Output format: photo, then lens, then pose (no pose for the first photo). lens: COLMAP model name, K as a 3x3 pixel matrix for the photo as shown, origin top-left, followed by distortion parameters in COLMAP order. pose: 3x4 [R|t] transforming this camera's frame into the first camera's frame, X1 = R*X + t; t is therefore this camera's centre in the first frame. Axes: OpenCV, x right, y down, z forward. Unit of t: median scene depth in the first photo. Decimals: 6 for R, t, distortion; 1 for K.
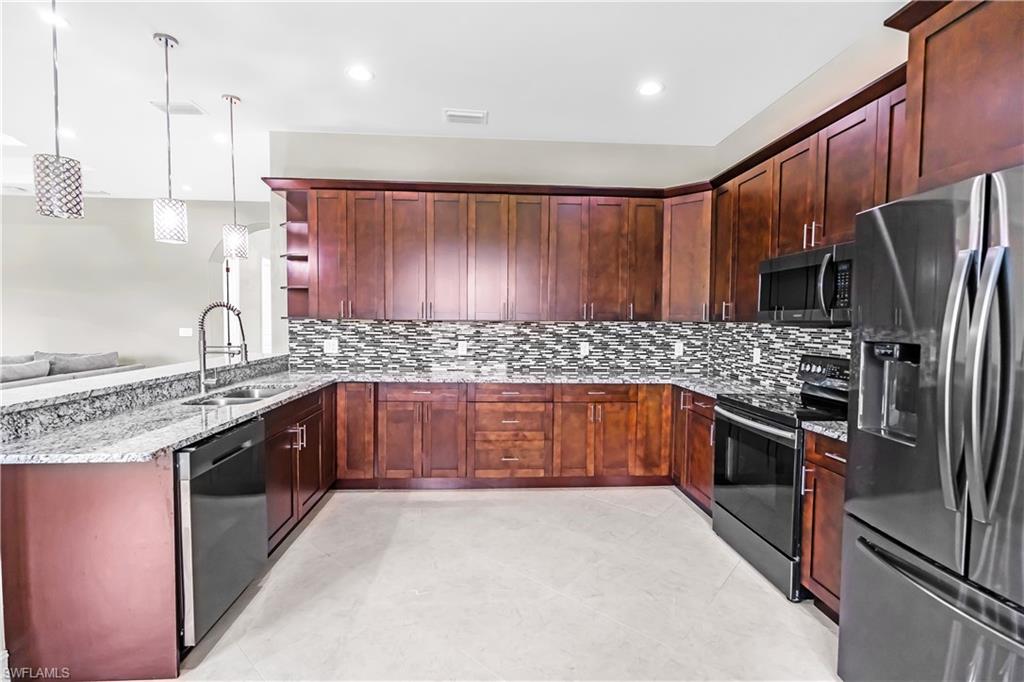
lens RADIAL K [[455.8, 0, 503.8], [0, 455.8, 338.0], [0, 0, 1]] dist [-0.001708, -0.000627]
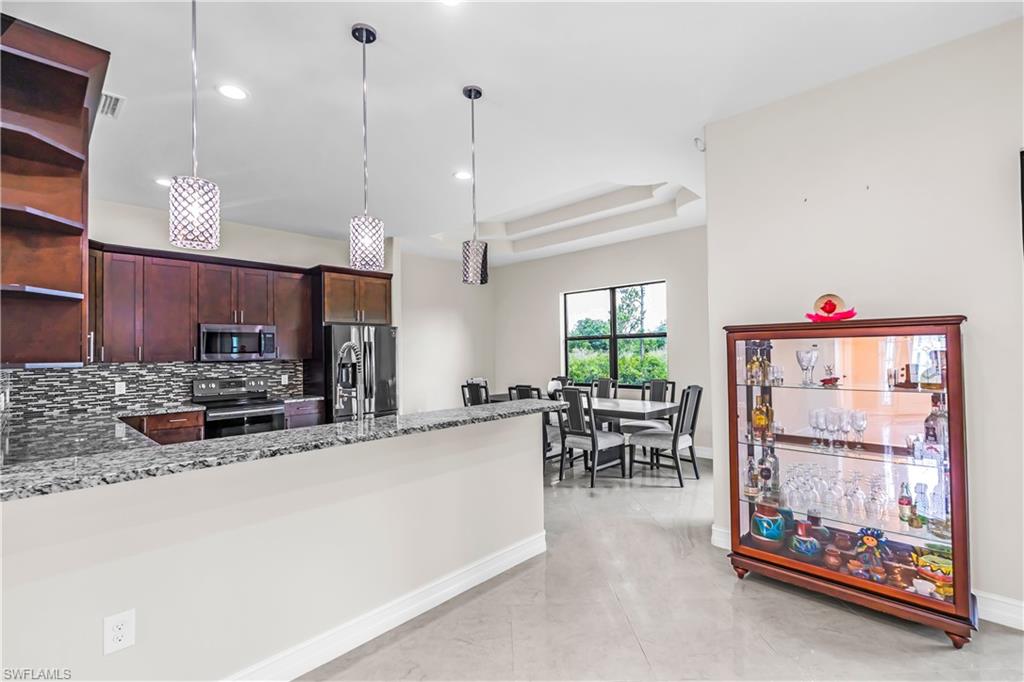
lens RADIAL K [[455.8, 0, 512.7], [0, 455.8, 341.9], [0, 0, 1]] dist [-0.001708, -0.000627]
pose [[-0.687139, 0.023110, 0.726158, -1.083858], [0.042716, 0.999050, 0.008625, -0.052355], [-0.725269, 0.036945, -0.687473, 1.006794]]
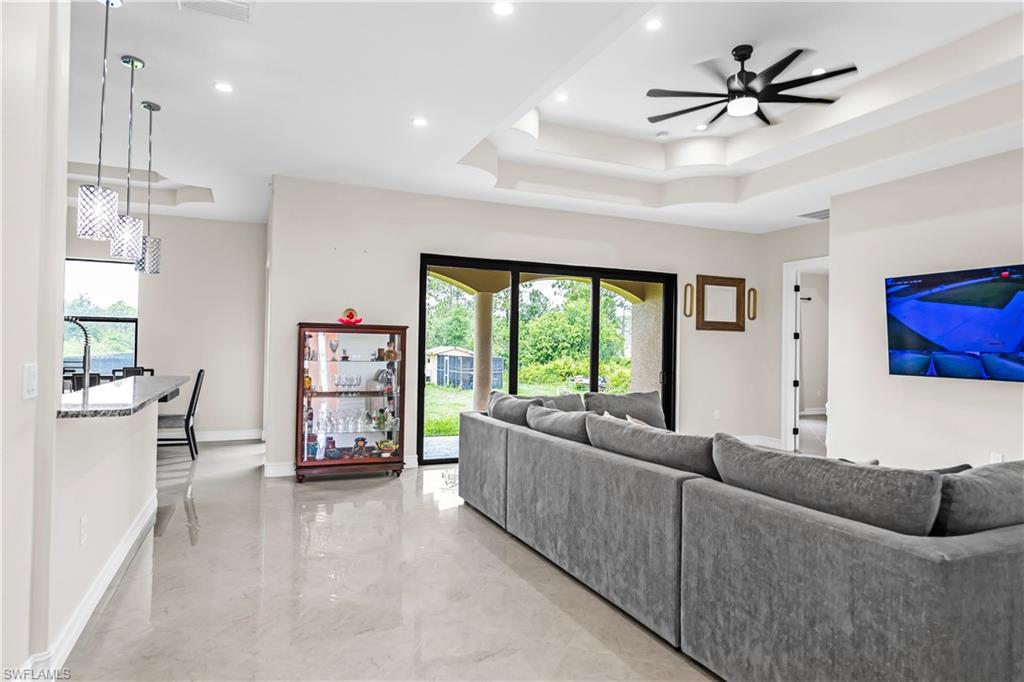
lens RADIAL K [[590.1, 0, 510.0], [0, 590.1, 334.8], [0, 0, 1]] dist [-0.003547, 0.003157]
pose [[-0.931404, -0.028811, -0.362846, -0.761463], [-0.036572, 0.999225, 0.014538, -0.067181], [0.362146, 0.026811, -0.931736, 1.777679]]
